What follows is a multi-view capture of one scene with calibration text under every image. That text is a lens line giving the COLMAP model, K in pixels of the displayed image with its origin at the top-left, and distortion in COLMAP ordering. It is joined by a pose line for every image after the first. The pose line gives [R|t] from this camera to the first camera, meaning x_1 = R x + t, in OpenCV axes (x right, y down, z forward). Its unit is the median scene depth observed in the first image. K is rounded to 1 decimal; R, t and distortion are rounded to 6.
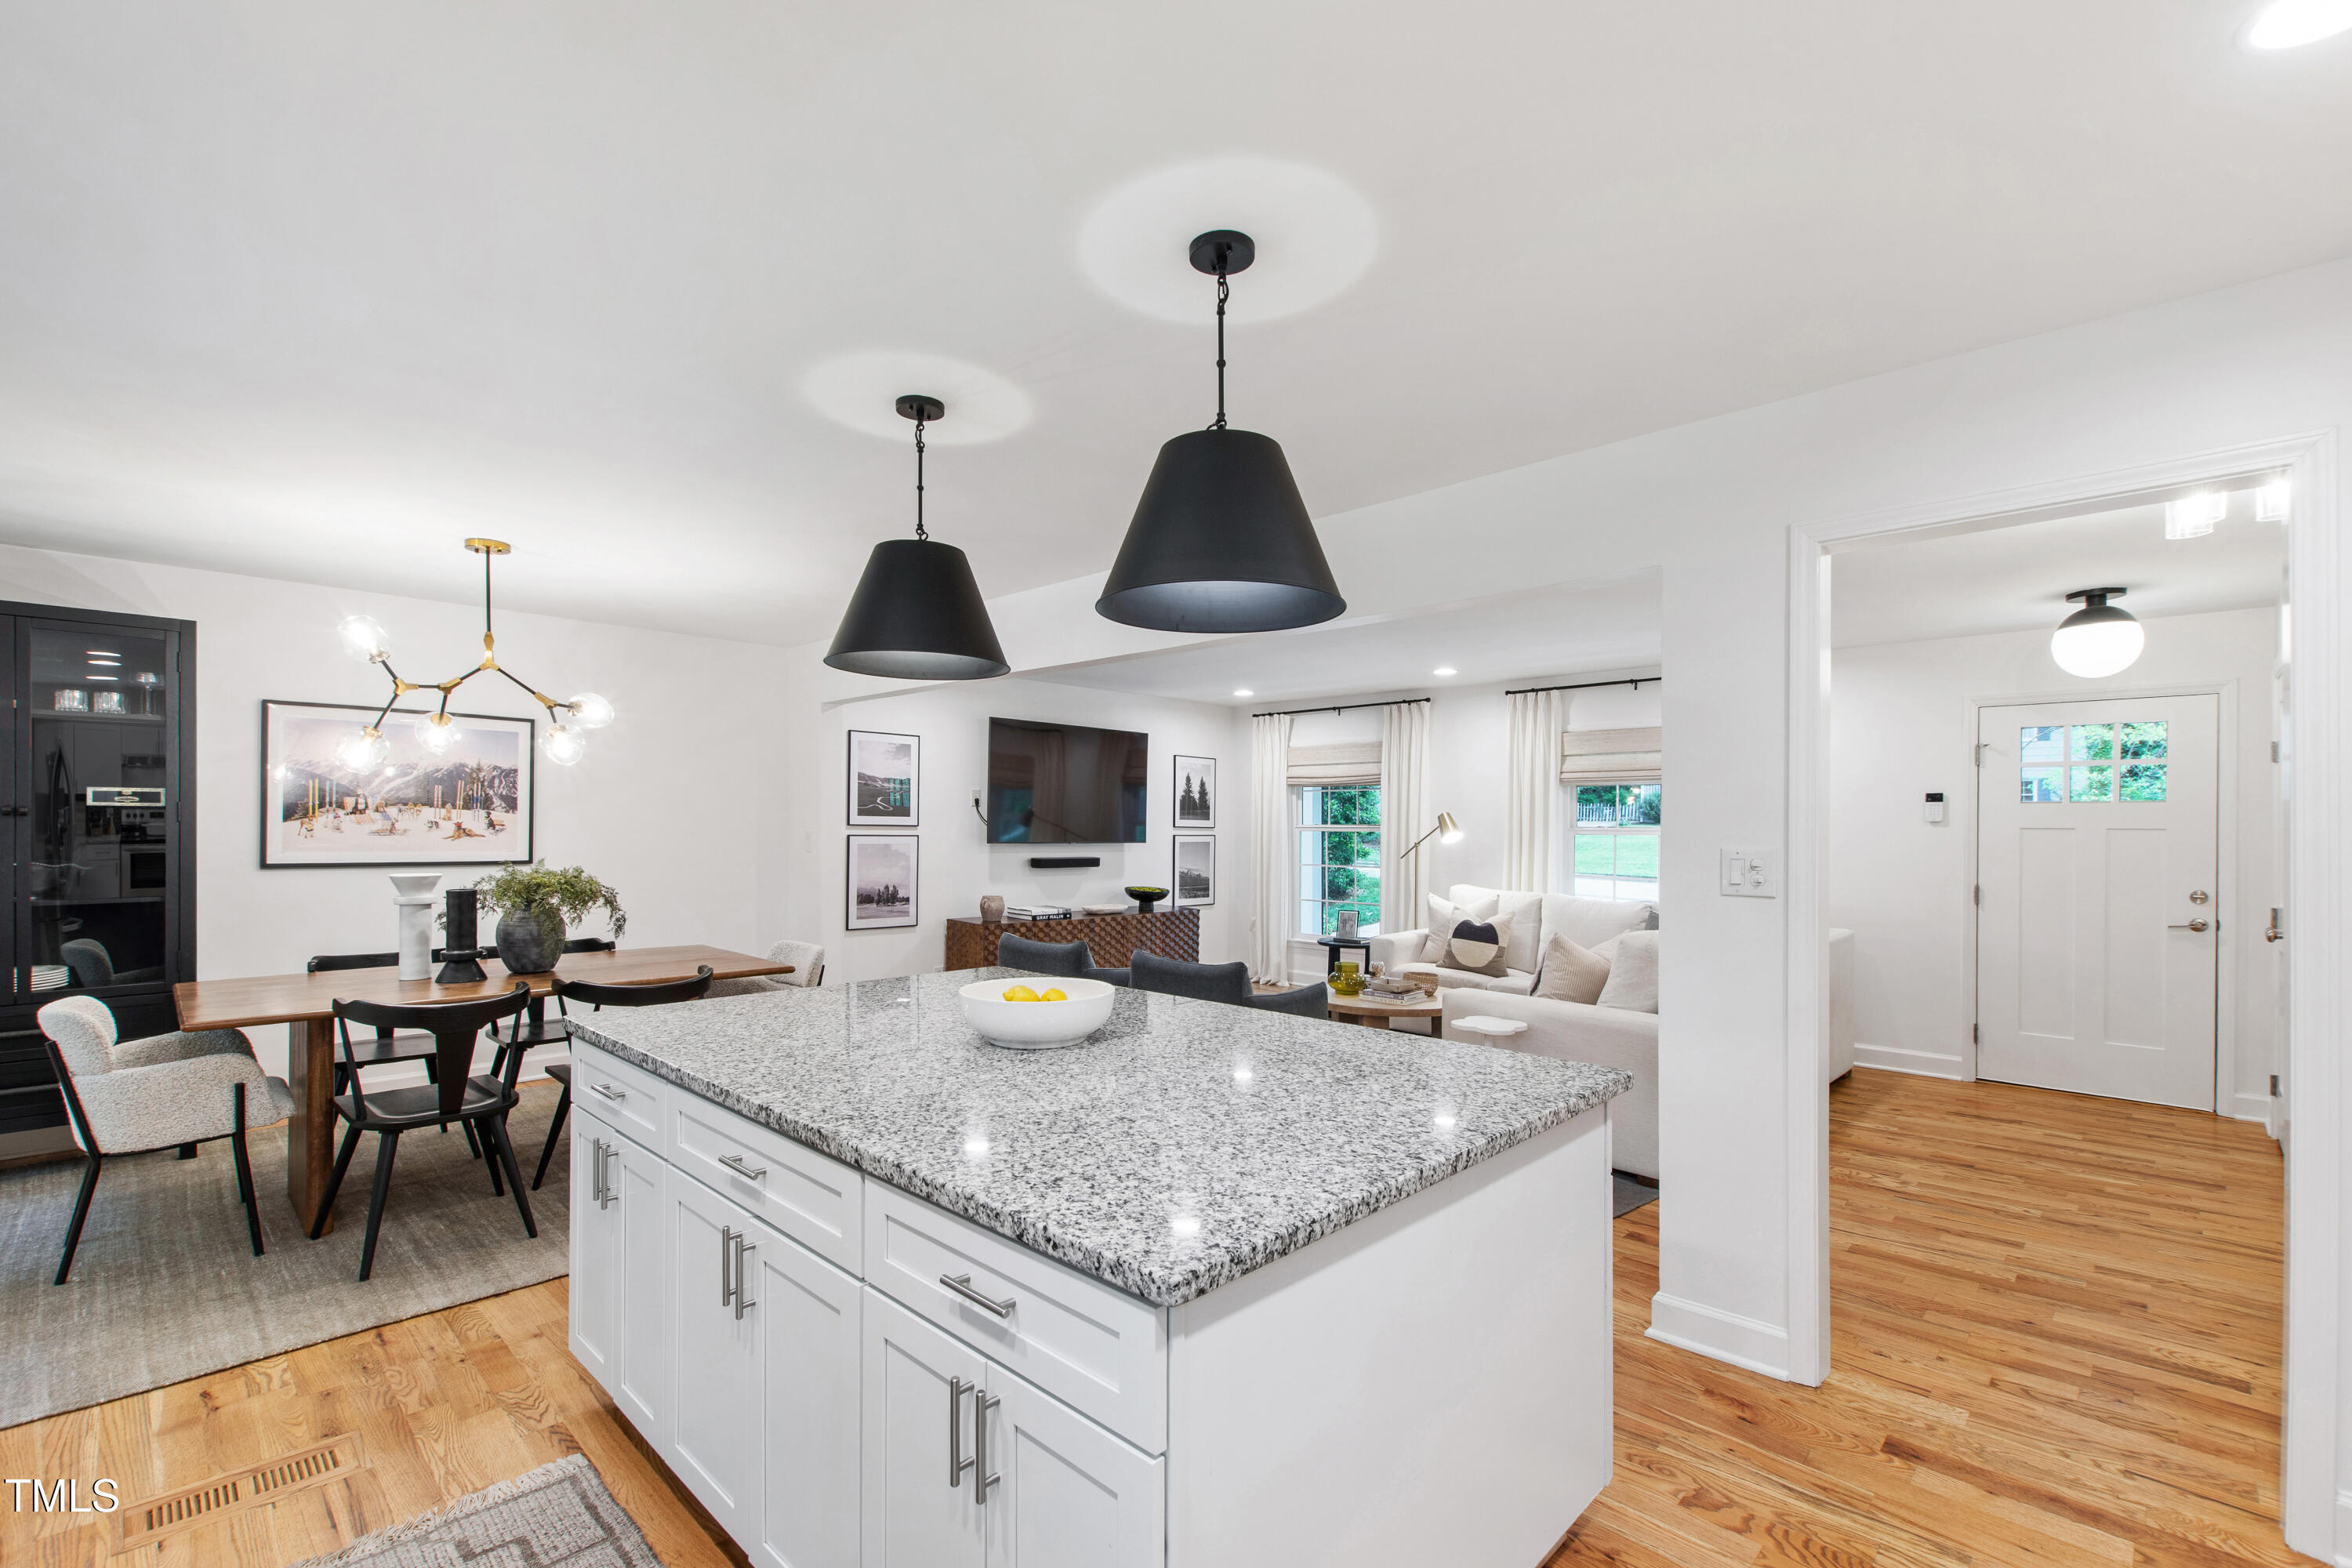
lens RADIAL K [[1021.4, 0, 1170.3], [0, 1021.4, 833.5], [0, 0, 1]] dist [0.008946, -0.004277]
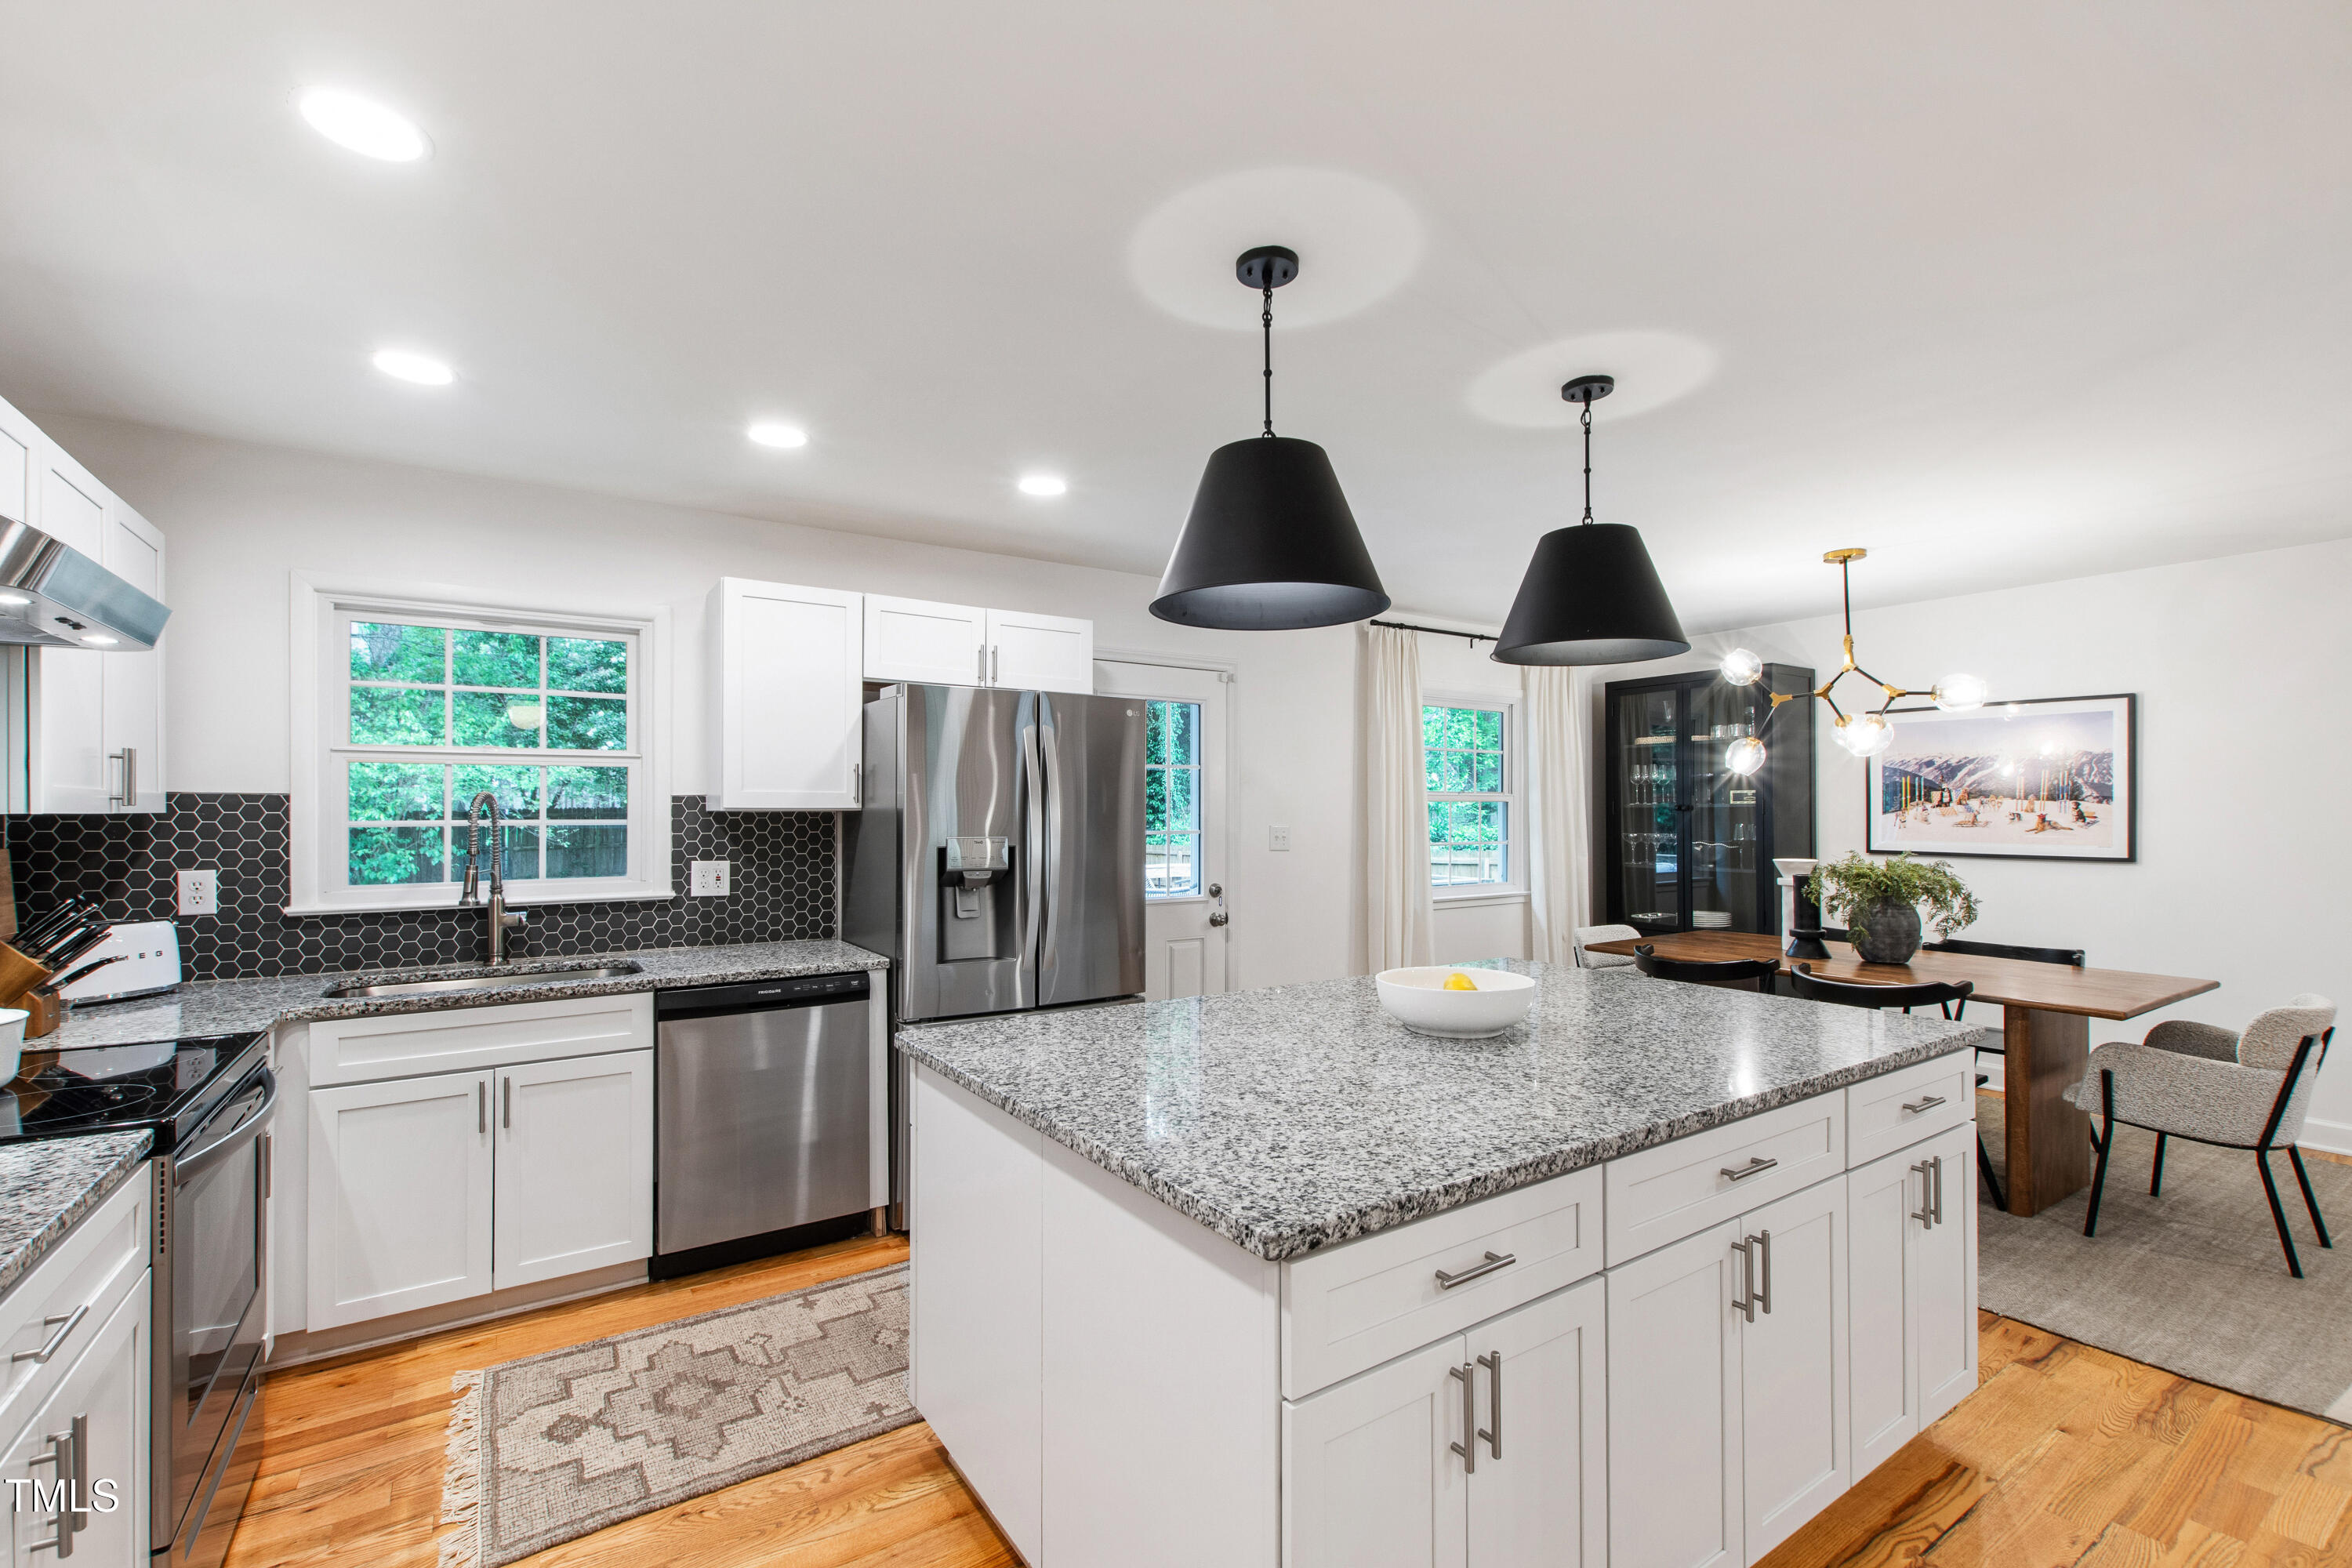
lens RADIAL K [[1021.4, 0, 1178.9], [0, 1021.4, 807.9], [0, 0, 1]] dist [0.008946, -0.004277]
pose [[-0.197689, -0.008950, -0.980224, 0.524692], [-0.009381, 0.999930, -0.007238, -0.003275], [0.980220, 0.007765, -0.197759, 0.537484]]
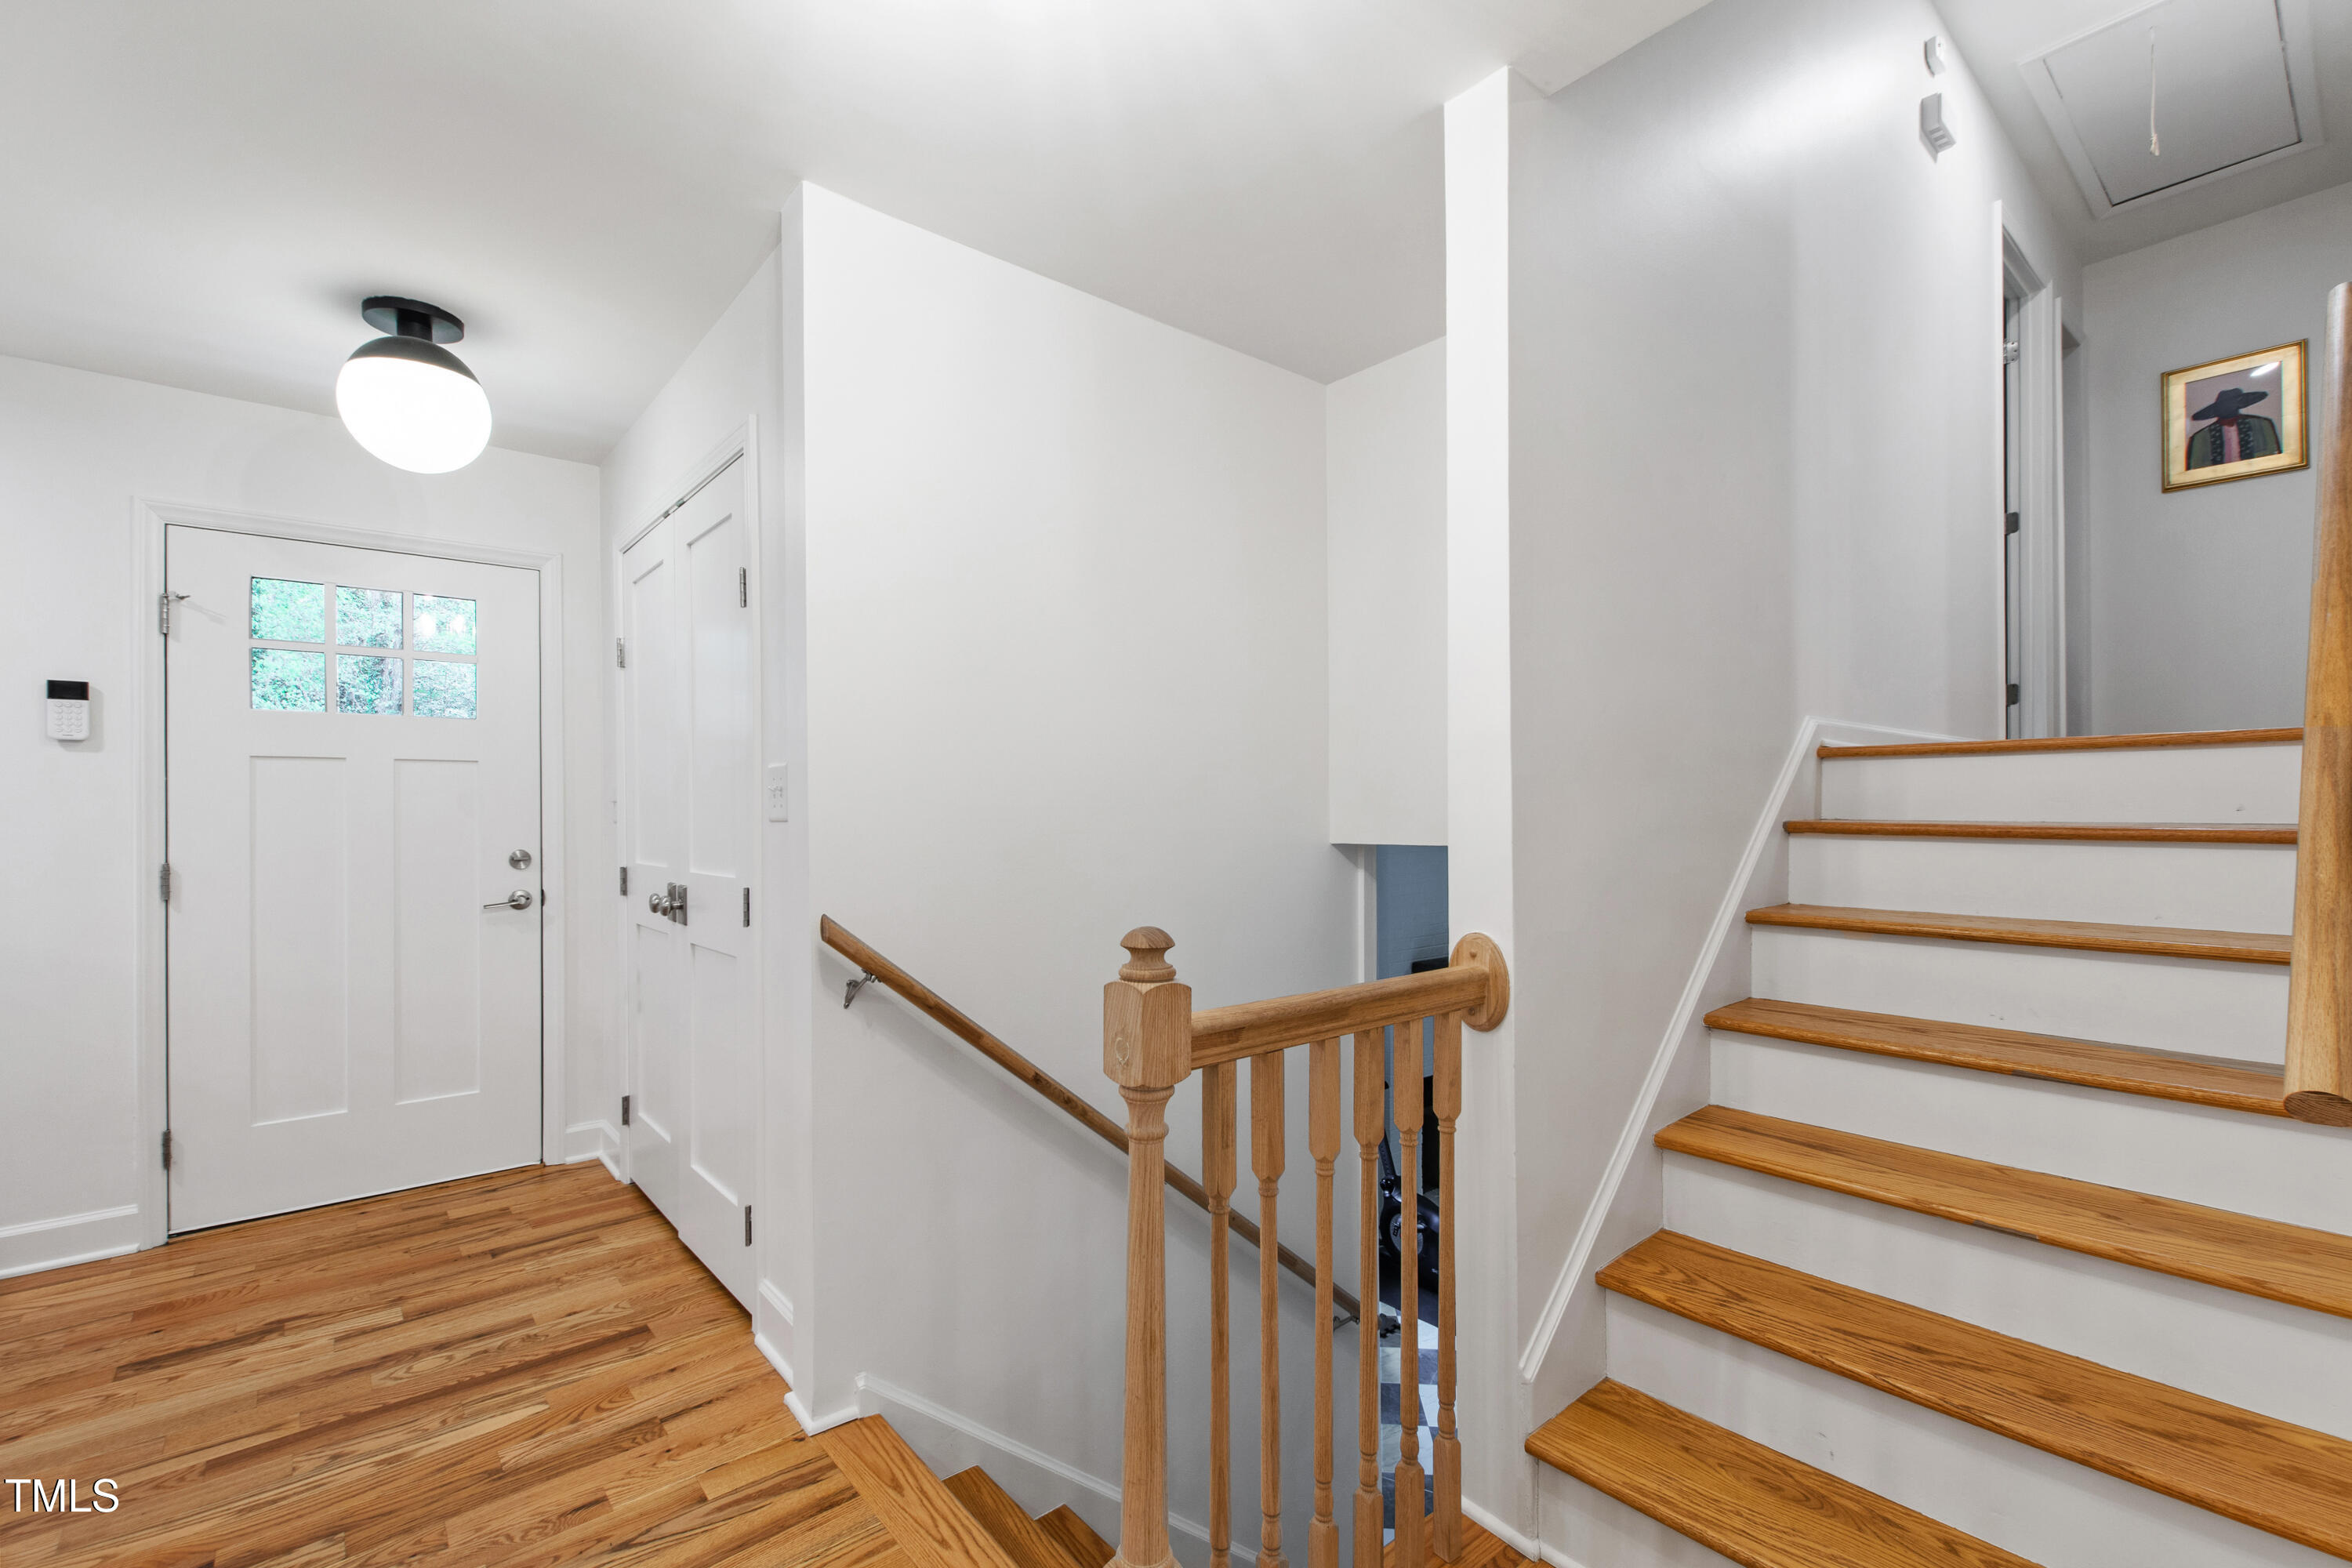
lens RADIAL K [[1021.4, 0, 1172.3], [0, 1021.4, 797.6], [0, 0, 1]] dist [0.008946, -0.004277]
pose [[0.098494, 0.000402, 0.995138, 0.157492], [0.014853, 0.999888, -0.001874, 0.012370], [-0.995027, 0.014965, 0.098477, 0.217545]]
